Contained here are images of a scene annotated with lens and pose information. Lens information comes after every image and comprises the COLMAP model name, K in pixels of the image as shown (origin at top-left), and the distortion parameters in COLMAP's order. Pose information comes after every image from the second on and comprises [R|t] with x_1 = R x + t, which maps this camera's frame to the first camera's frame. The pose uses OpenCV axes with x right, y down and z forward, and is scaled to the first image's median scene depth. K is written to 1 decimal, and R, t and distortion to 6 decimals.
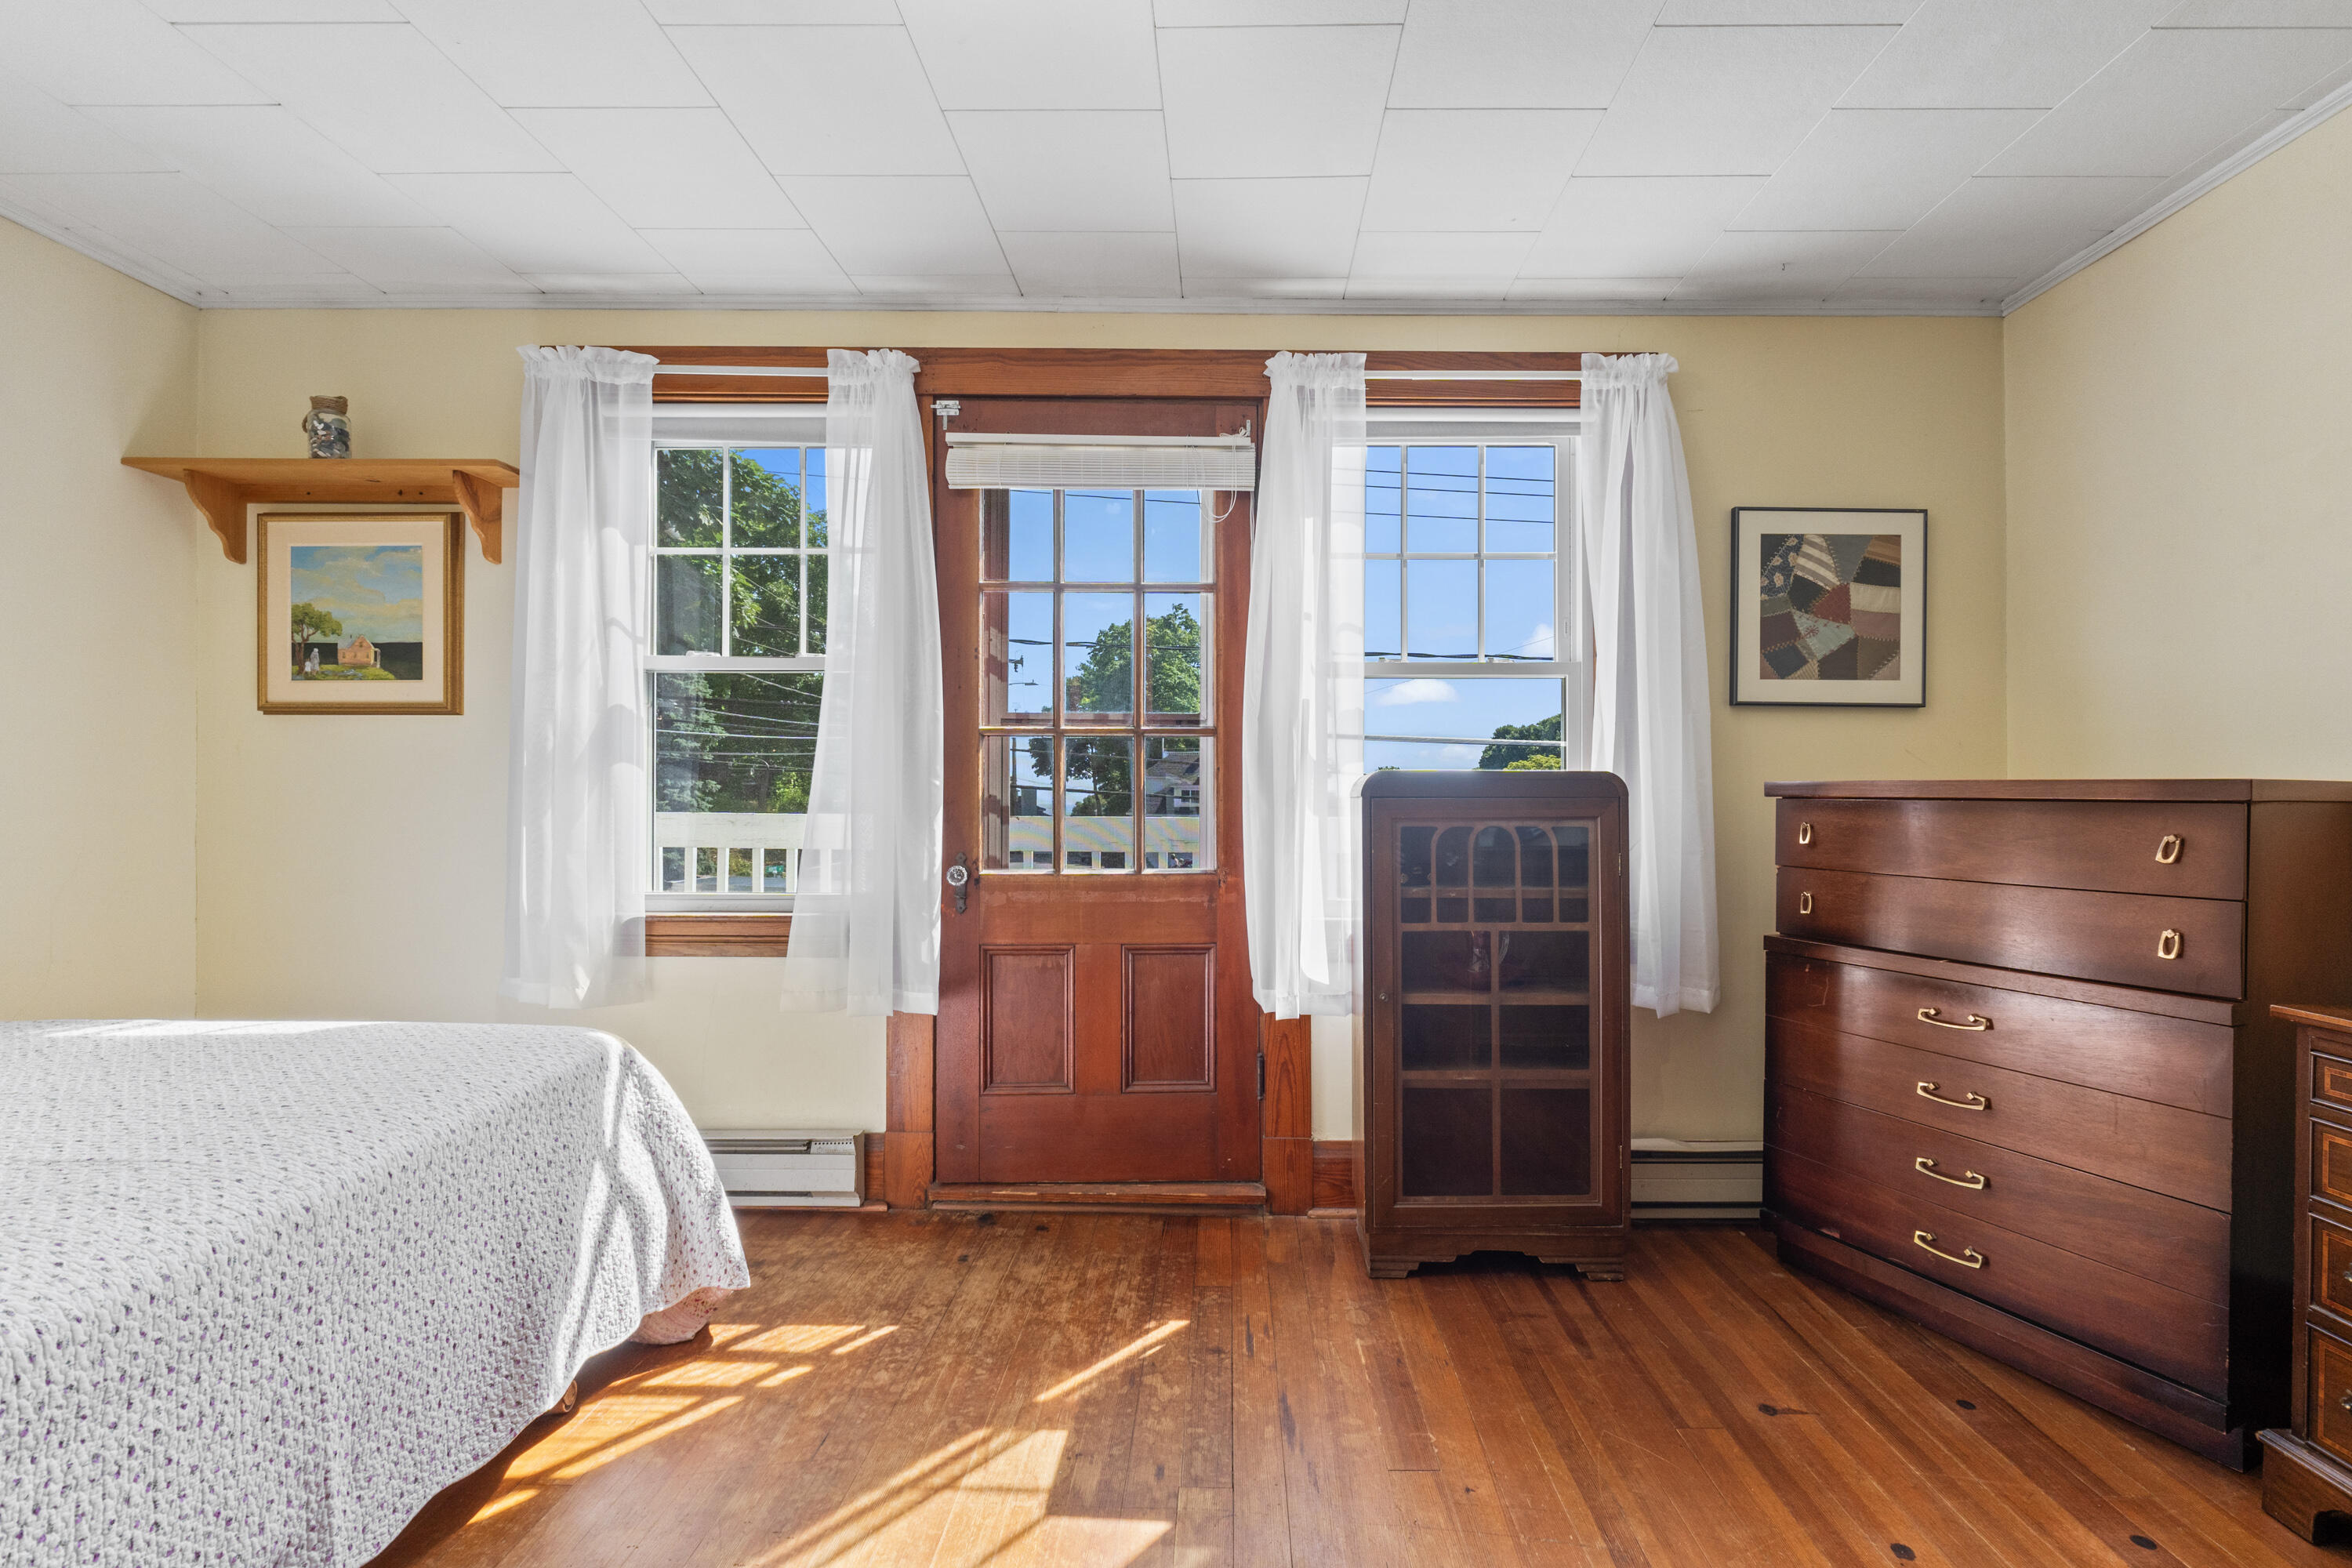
lens RADIAL K [[1012.2, 0, 1186.9], [0, 1012.2, 784.7], [0, 0, 1]] dist [-0.000086, -0.000003]
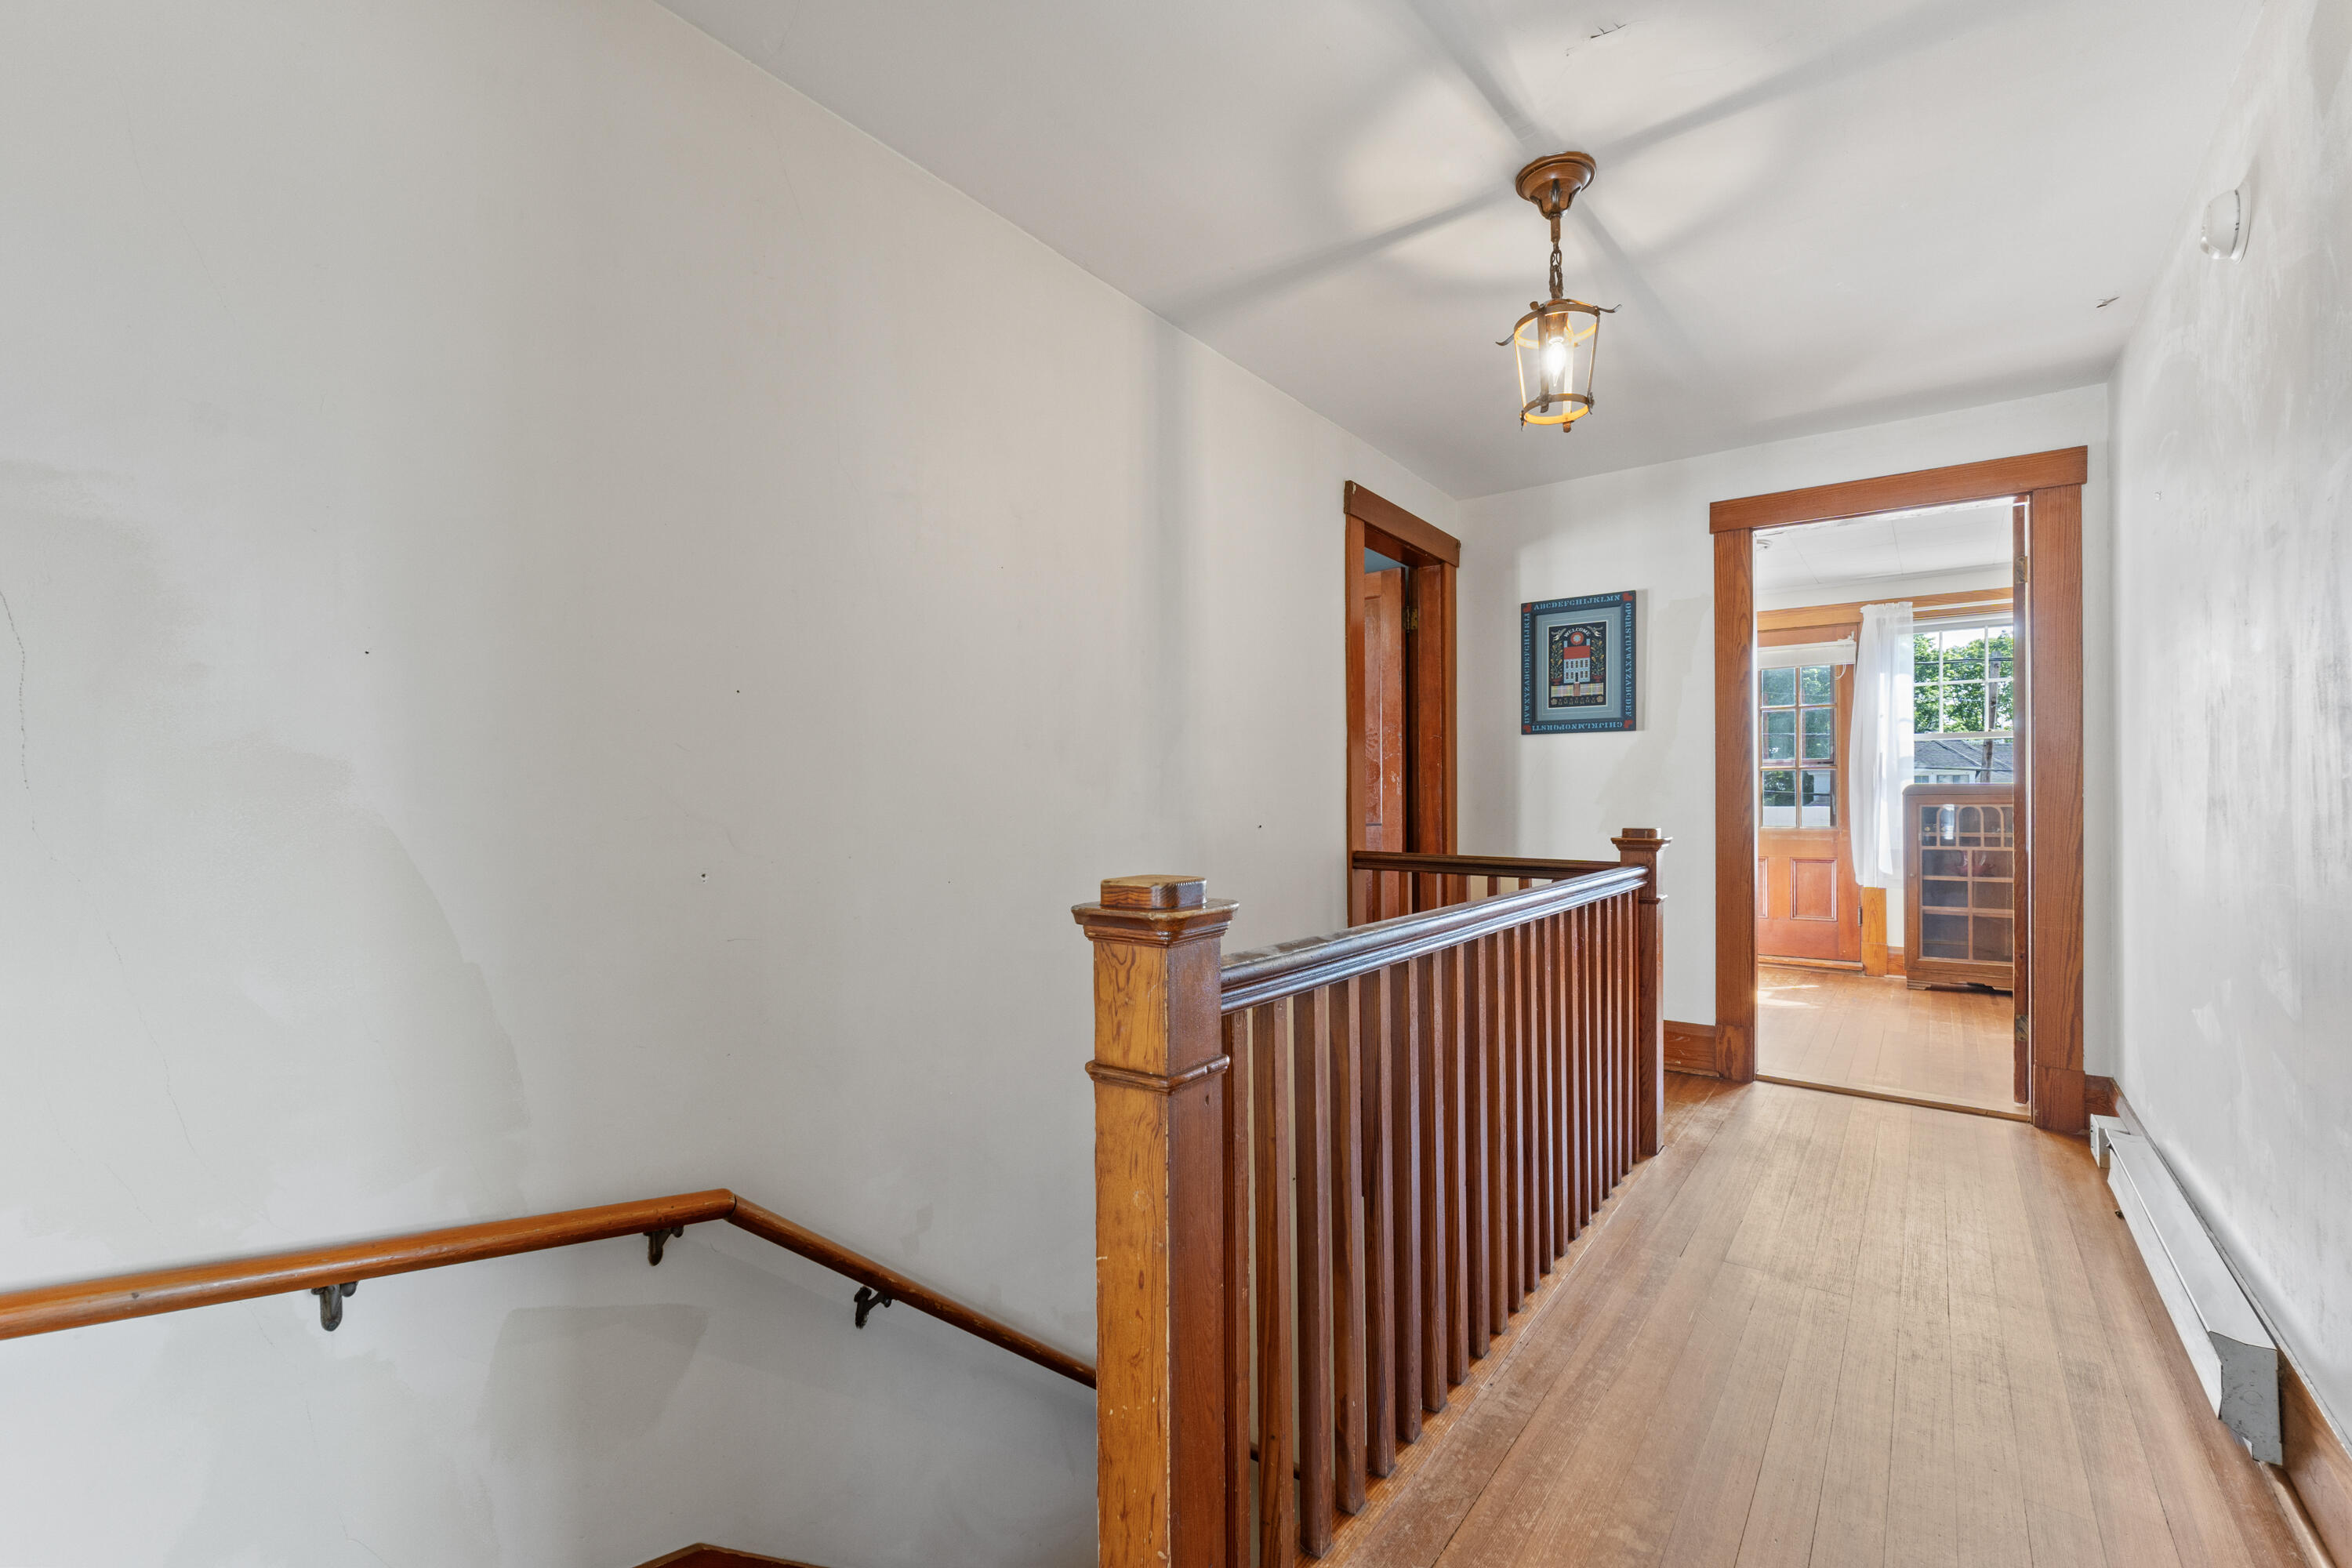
lens RADIAL K [[1000.1, 0, 1177.7], [0, 1000.1, 794.6], [0, 0, 1]] dist [-0.010888, 0.000111]
pose [[0.806121, -0.007264, -0.591706, 0.163724], [0.004535, 0.999971, -0.006097, 0.016495], [0.591734, 0.002231, 0.806130, -1.778270]]
